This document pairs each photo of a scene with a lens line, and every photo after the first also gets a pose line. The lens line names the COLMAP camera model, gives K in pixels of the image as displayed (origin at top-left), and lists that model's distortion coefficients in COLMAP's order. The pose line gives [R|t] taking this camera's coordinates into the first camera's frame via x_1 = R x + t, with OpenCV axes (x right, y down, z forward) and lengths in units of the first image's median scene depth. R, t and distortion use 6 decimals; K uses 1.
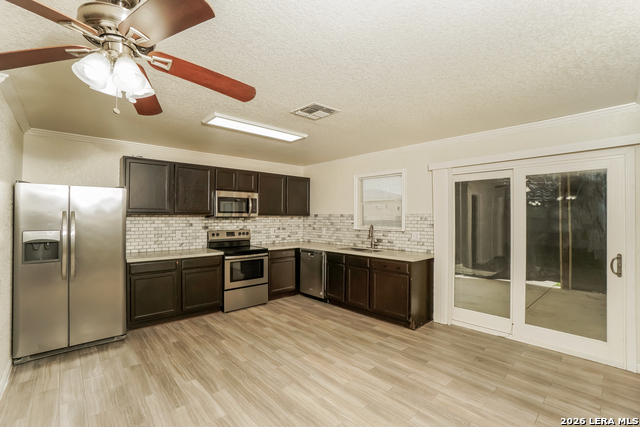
lens RADIAL K [[286.6, 0, 321.7], [0, 286.6, 213.5], [0, 0, 1]] dist [-0.002182, -0.000130]
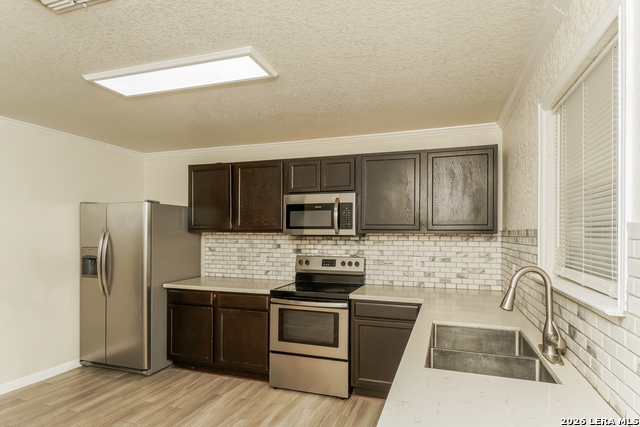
lens RADIAL K [[362.9, 0, 327.2], [0, 362.9, 228.1], [0, 0, 1]] dist [0.030086, 0.000129]
pose [[0.492265, -0.012161, -0.870361, 0.385406], [0.007230, 0.999925, -0.009882, 0.004291], [0.870416, -0.001428, 0.492316, 0.641862]]
